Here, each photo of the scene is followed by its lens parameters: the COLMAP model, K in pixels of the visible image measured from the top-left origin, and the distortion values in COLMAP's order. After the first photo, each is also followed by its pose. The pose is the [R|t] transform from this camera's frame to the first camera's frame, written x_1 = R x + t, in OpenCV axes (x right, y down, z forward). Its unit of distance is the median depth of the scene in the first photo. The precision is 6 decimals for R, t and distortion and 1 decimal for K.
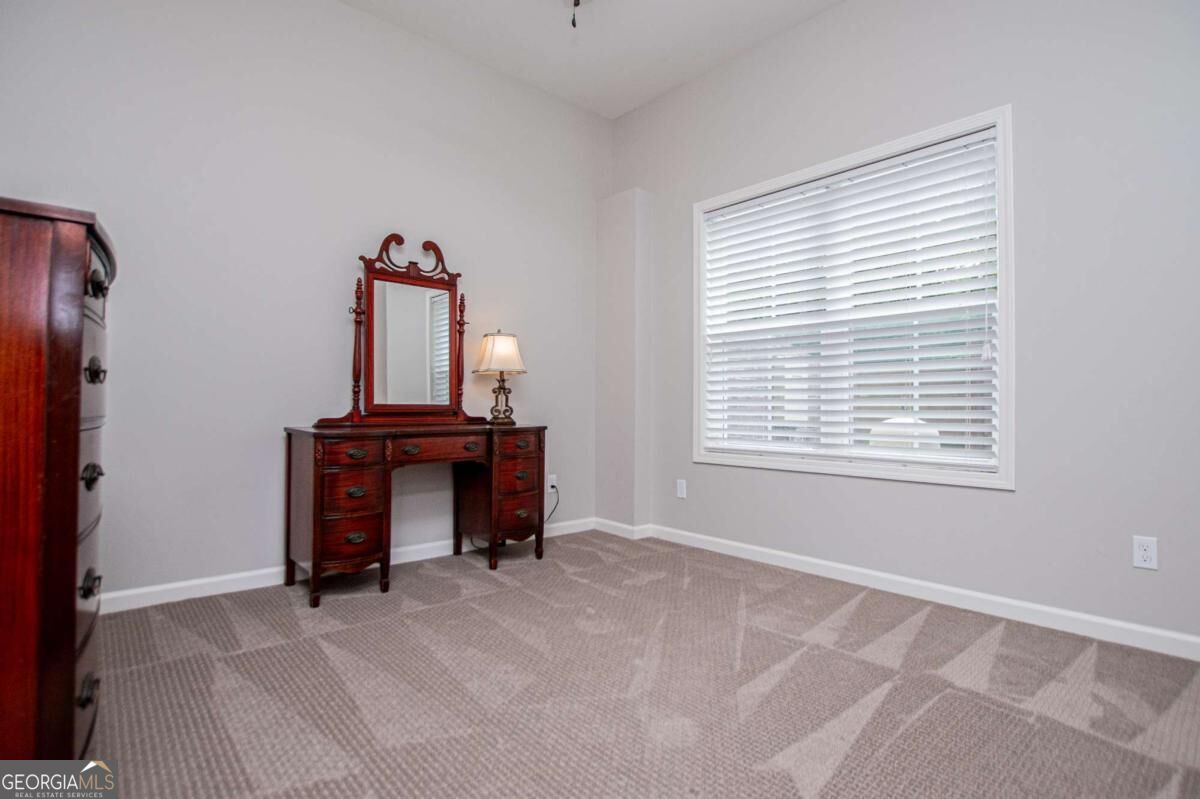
lens RADIAL K [[548.6, 0, 595.2], [0, 548.6, 397.1], [0, 0, 1]] dist [-0.021430, -0.000312]
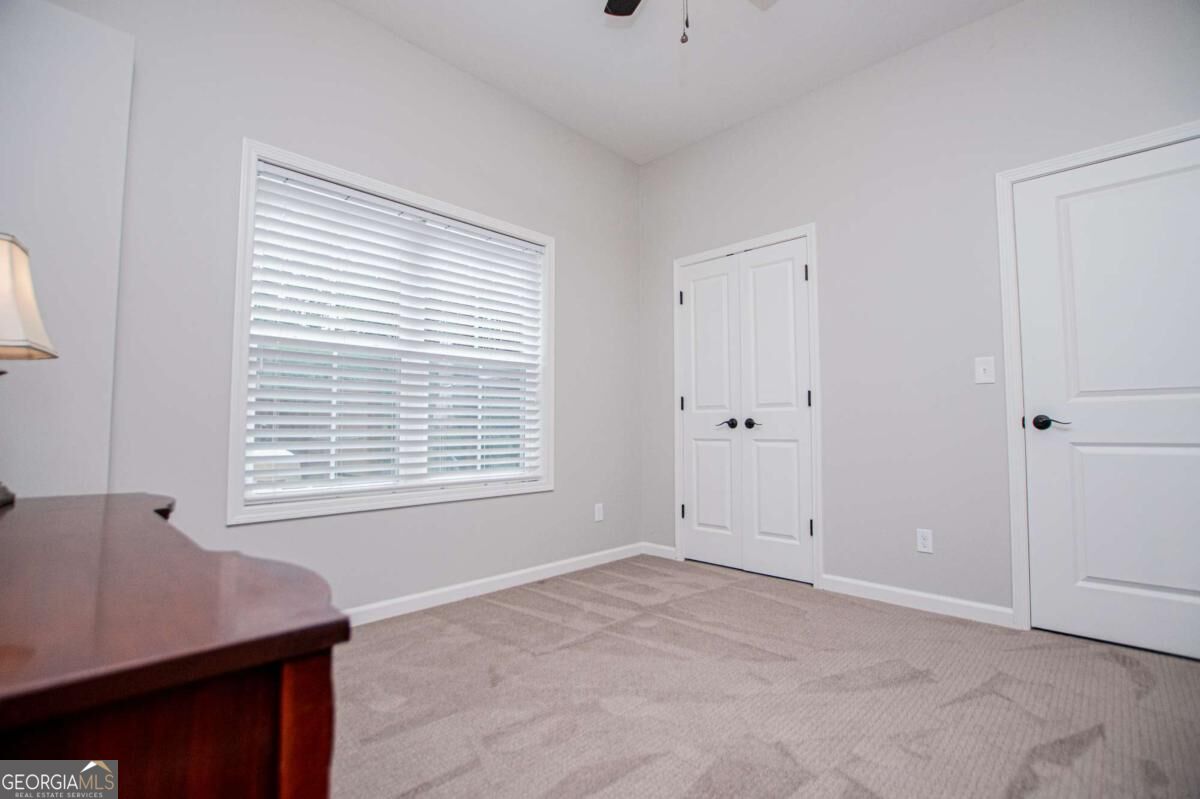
lens RADIAL K [[539.8, 0, 608.7], [0, 539.8, 398.7], [0, 0, 1]] dist [-0.024404, -0.000304]
pose [[-0.042132, 0.057207, 0.997473, -0.709042], [-0.010913, 0.998274, -0.057713, 0.000913], [-0.999052, -0.013317, -0.041435, 0.859243]]
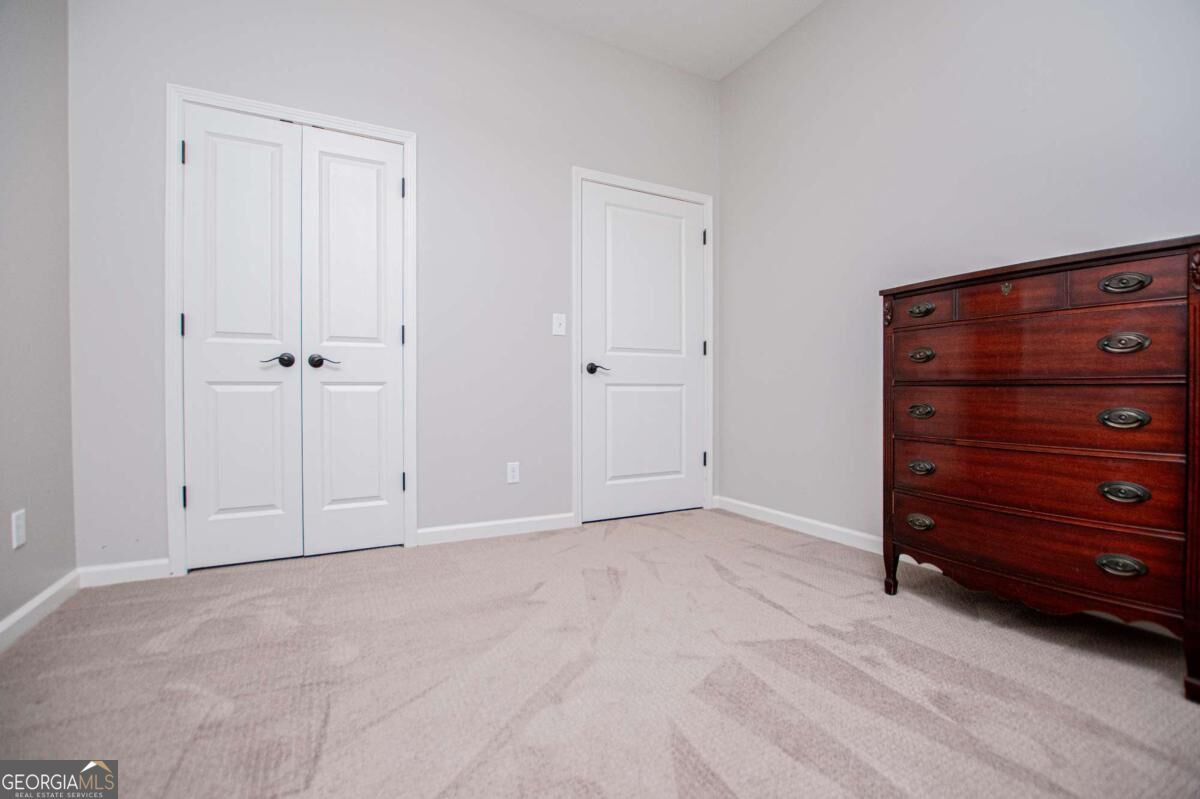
lens RADIAL K [[548.6, 0, 595.2], [0, 548.6, 397.1], [0, 0, 1]] dist [-0.021430, -0.000312]
pose [[-0.964082, -0.004044, 0.265573, -0.125492], [-0.003920, 0.999992, 0.000994, 0.048510], [-0.265575, -0.000083, -0.964090, 1.324476]]
